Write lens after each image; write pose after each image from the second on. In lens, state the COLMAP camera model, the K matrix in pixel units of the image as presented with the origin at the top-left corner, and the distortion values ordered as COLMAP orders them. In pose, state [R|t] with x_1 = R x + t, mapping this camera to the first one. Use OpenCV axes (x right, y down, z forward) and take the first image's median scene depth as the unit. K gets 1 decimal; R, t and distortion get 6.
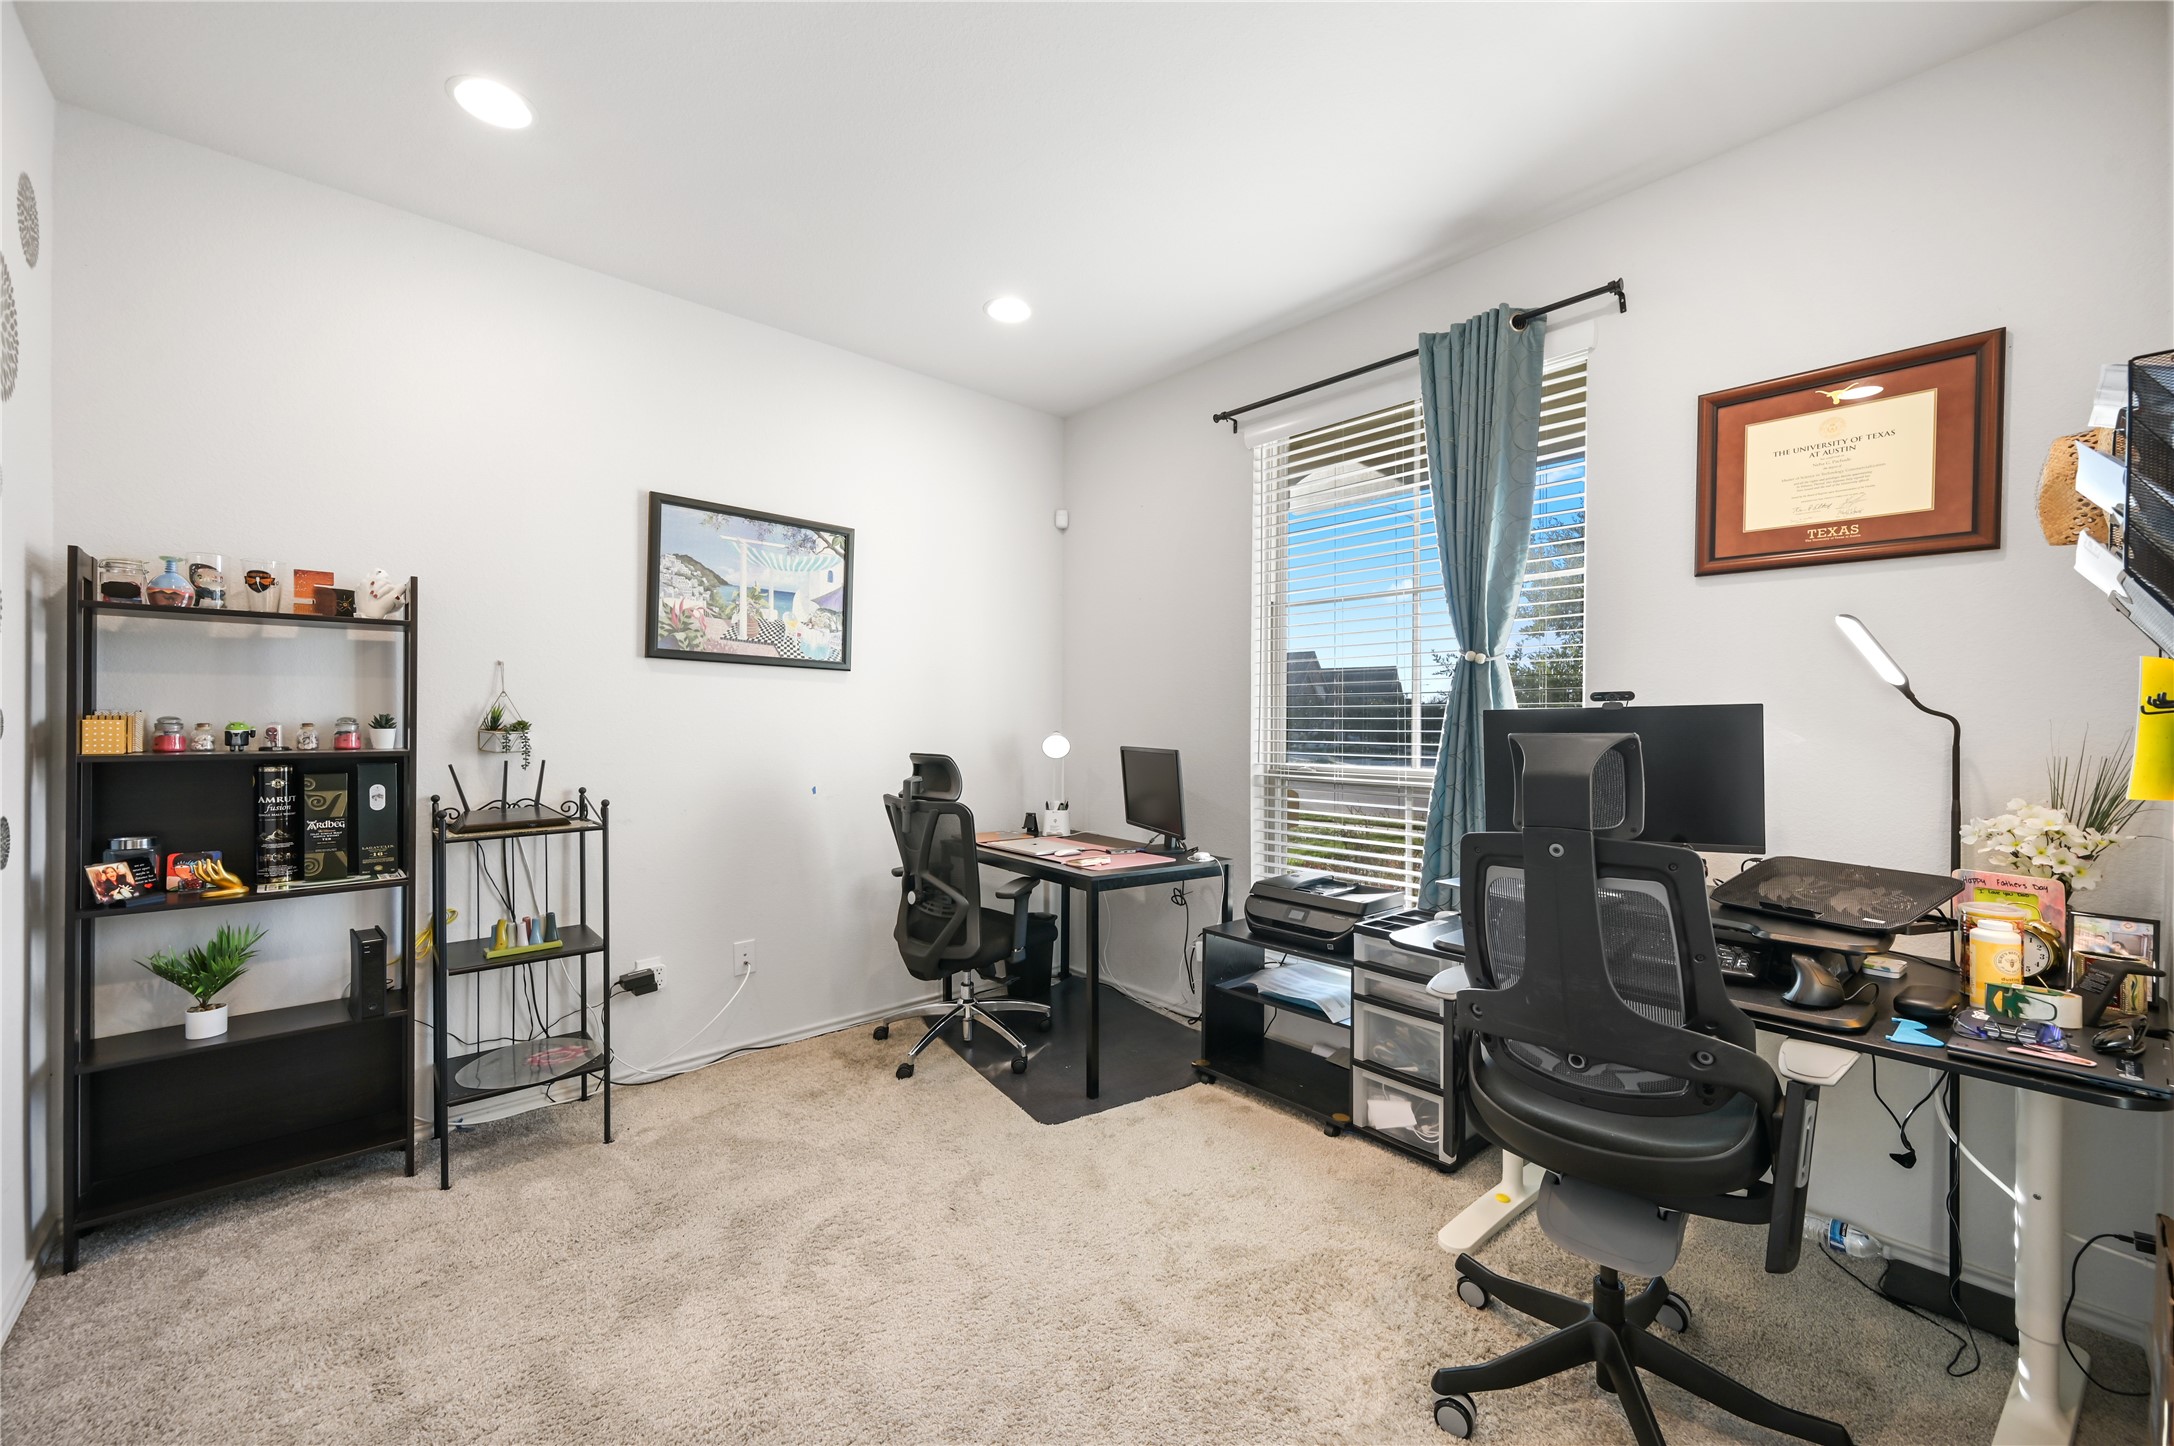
lens RADIAL K [[865.4, 0, 1077.6], [0, 865.4, 720.8], [0, 0, 1]] dist [0.010705, -0.000777]
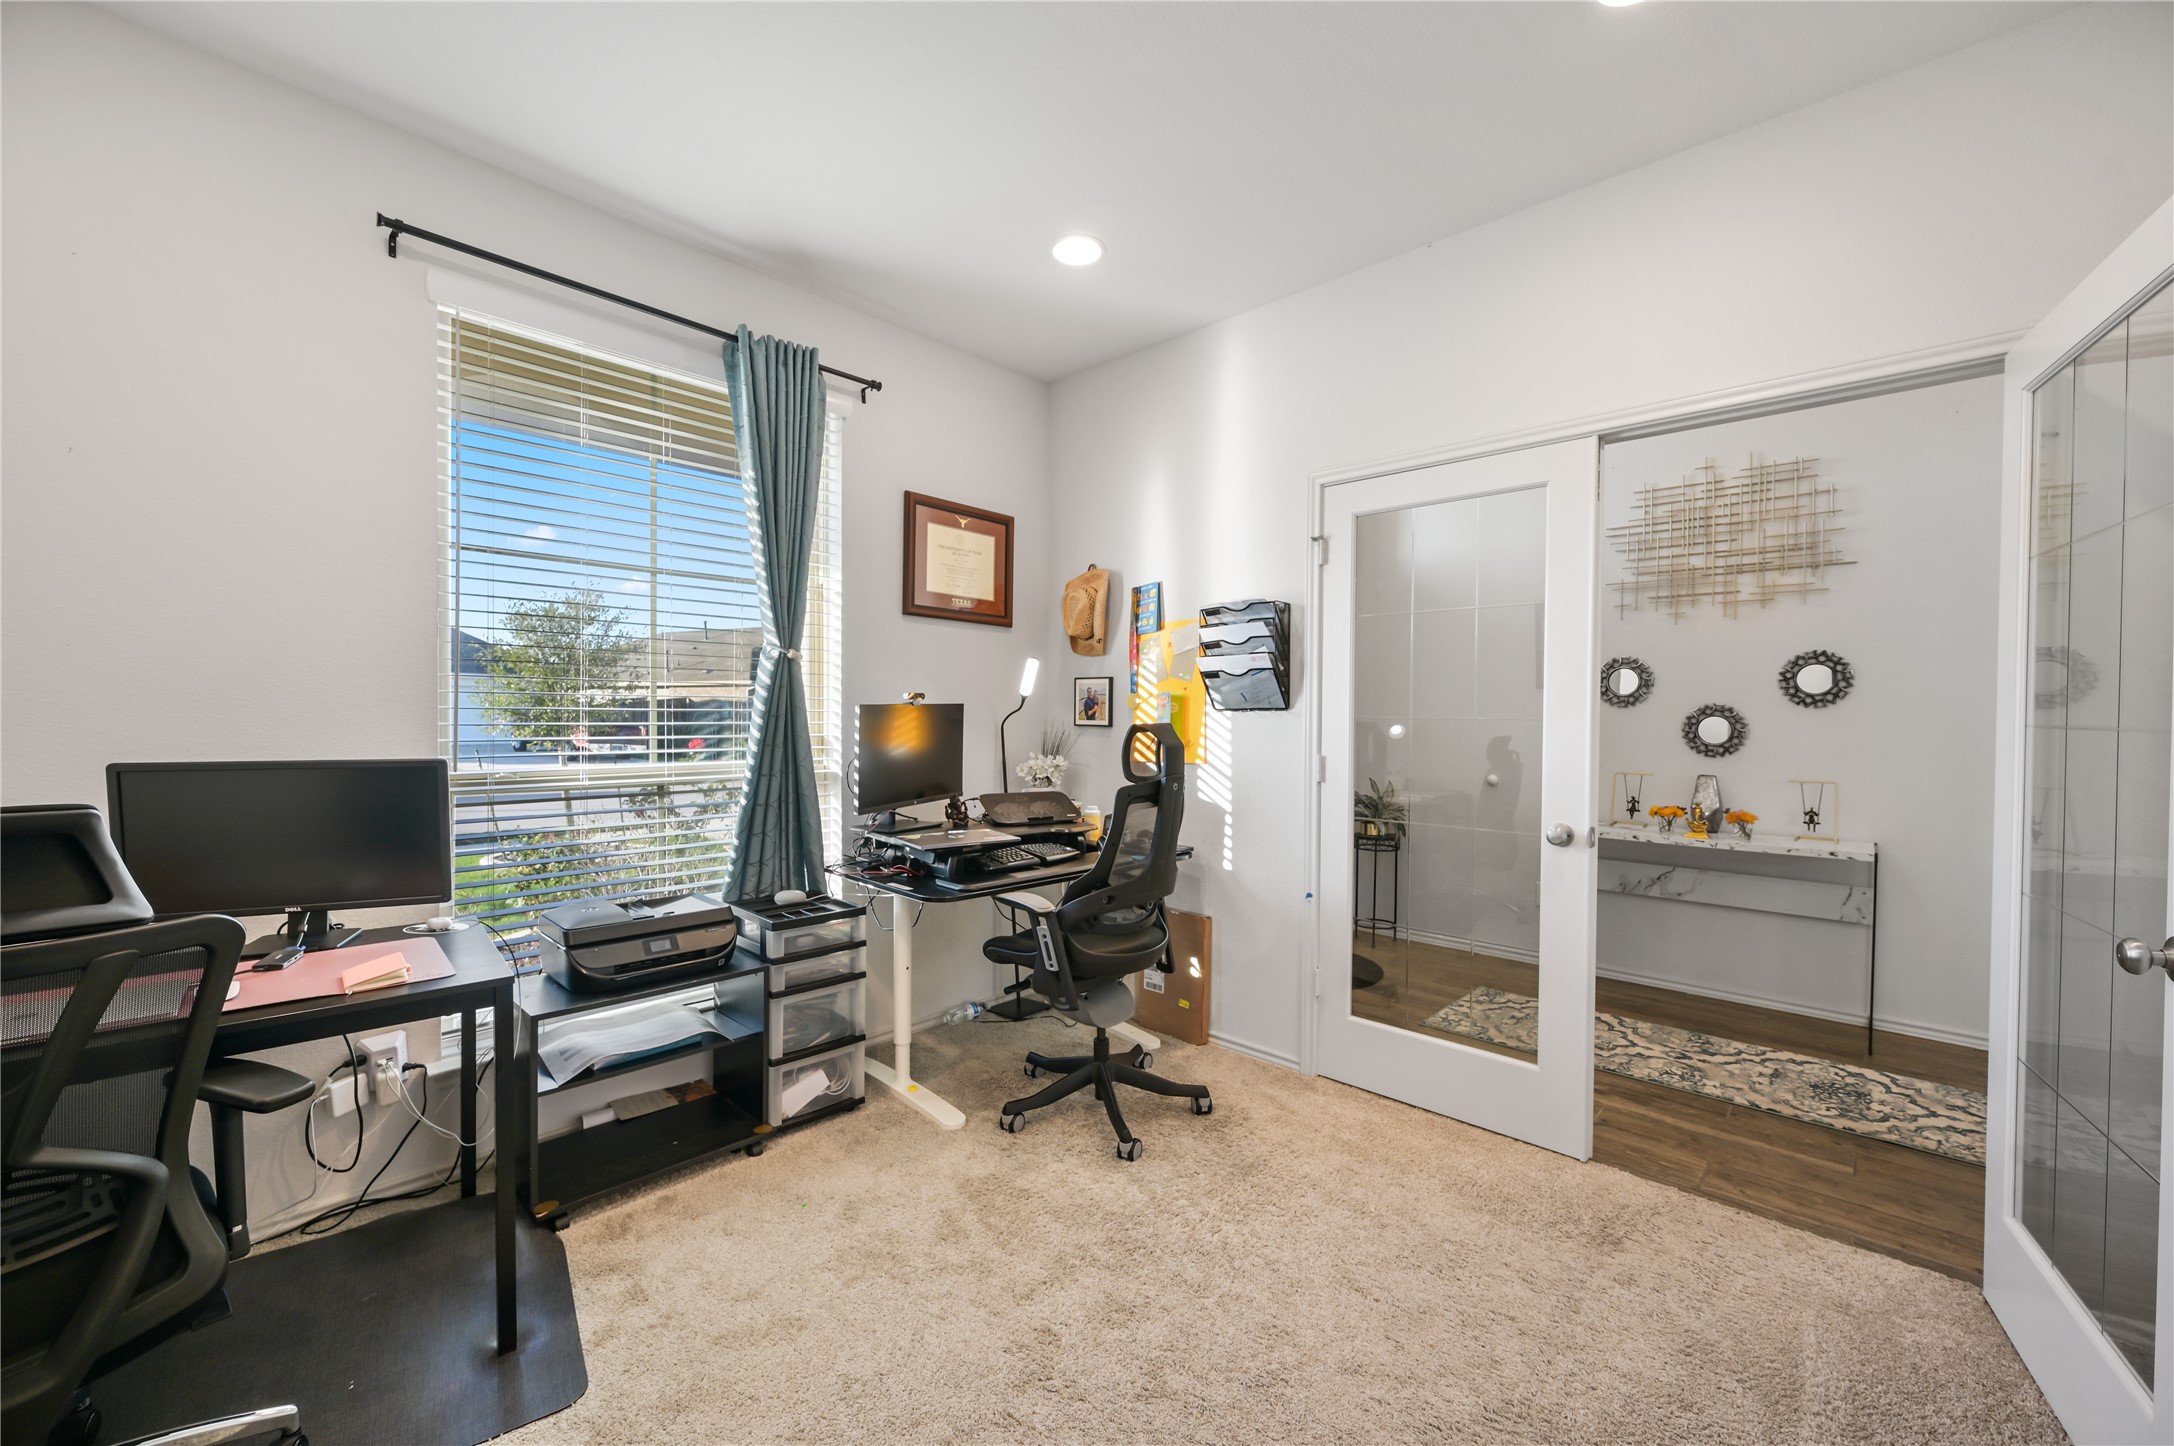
lens RADIAL K [[865.4, 0, 1076.6], [0, 865.4, 731.3], [0, 0, 1]] dist [0.010705, -0.000777]
pose [[-0.087240, -0.020125, 0.995984, -0.694565], [-0.002932, 0.999797, 0.019945, -0.000237], [-0.996183, -0.001181, -0.087281, 0.769583]]
